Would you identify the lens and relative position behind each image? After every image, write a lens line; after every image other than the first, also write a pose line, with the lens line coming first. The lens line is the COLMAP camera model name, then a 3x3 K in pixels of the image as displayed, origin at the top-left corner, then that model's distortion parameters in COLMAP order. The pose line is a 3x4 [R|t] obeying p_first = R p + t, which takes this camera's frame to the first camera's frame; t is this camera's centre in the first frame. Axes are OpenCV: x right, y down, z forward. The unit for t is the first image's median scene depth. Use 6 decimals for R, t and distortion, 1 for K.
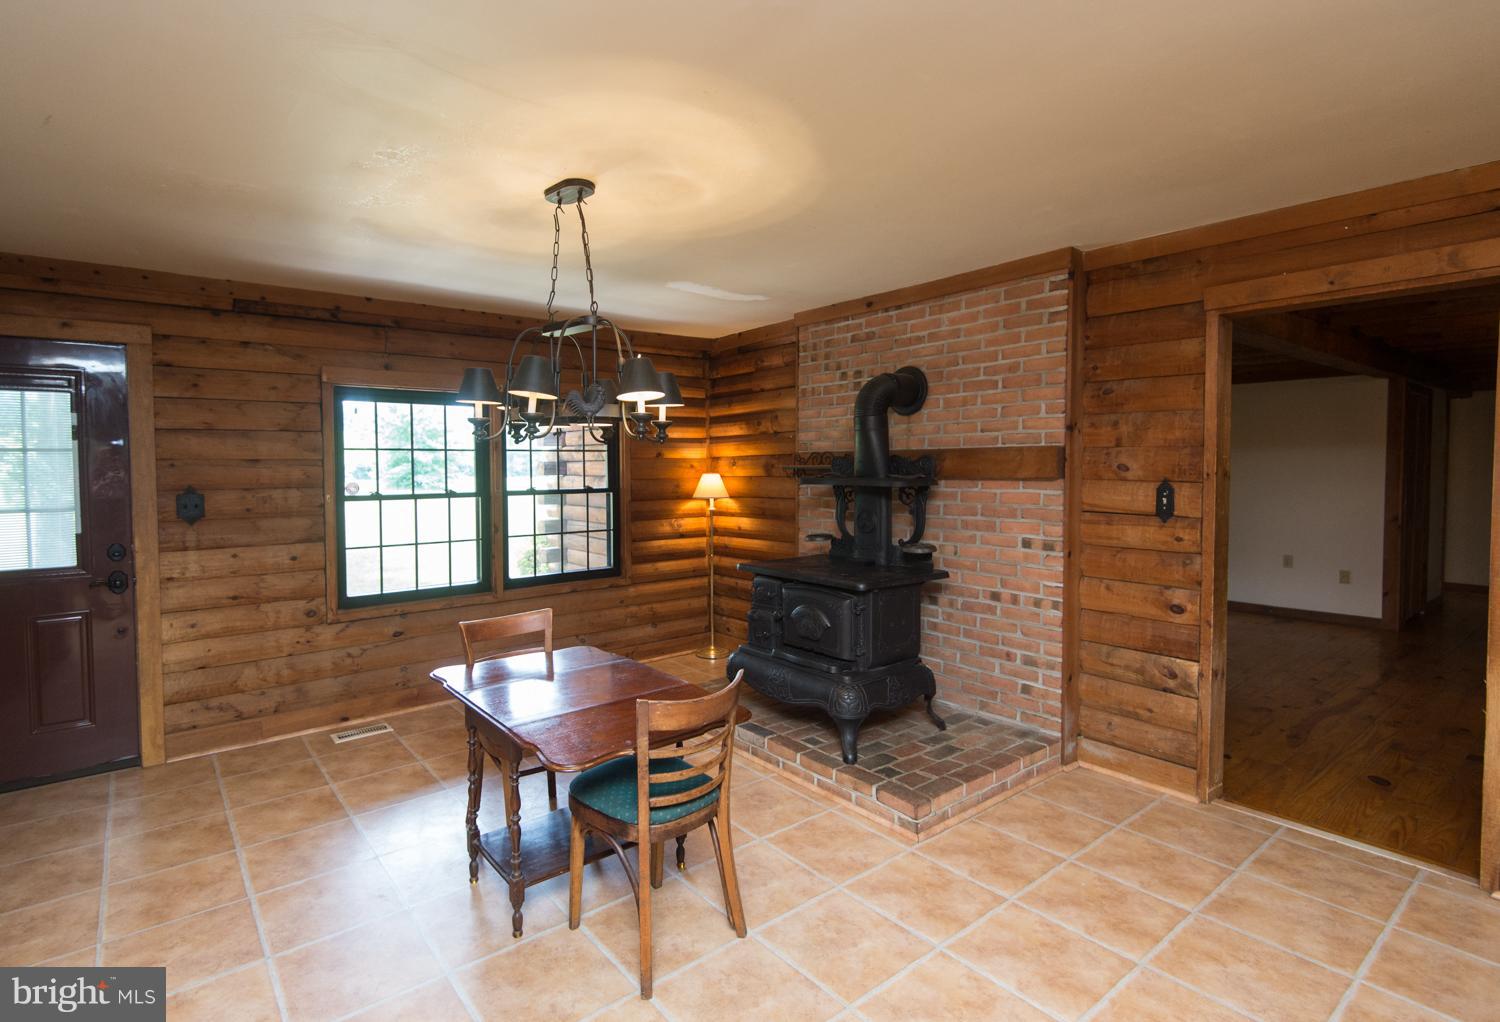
lens RADIAL K [[797.3, 0, 745.3], [0, 797.3, 501.2], [0, 0, 1]] dist [0.002994, 0.000342]
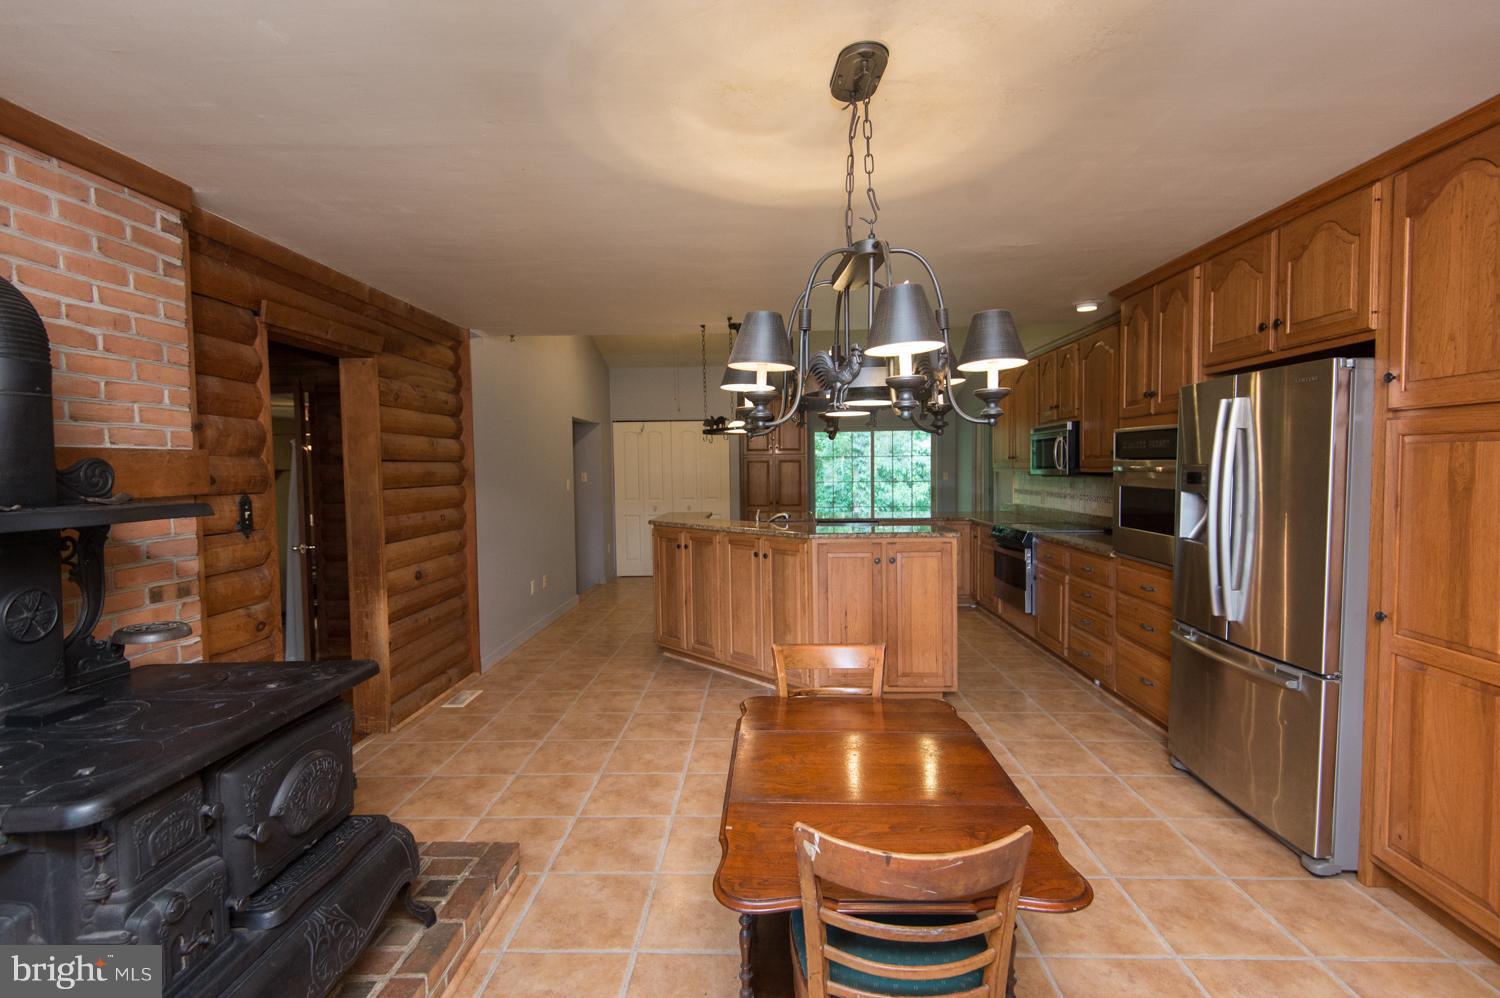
lens RADIAL K [[670.2, 0, 740.0], [0, 670.2, 501.9], [0, 0, 1]] dist [0.002724, -0.001251]
pose [[-0.741930, -0.019615, 0.670191, -0.397191], [0.050550, 0.995091, 0.085084, -0.049571], [-0.668569, 0.097005, -0.737296, 1.120459]]
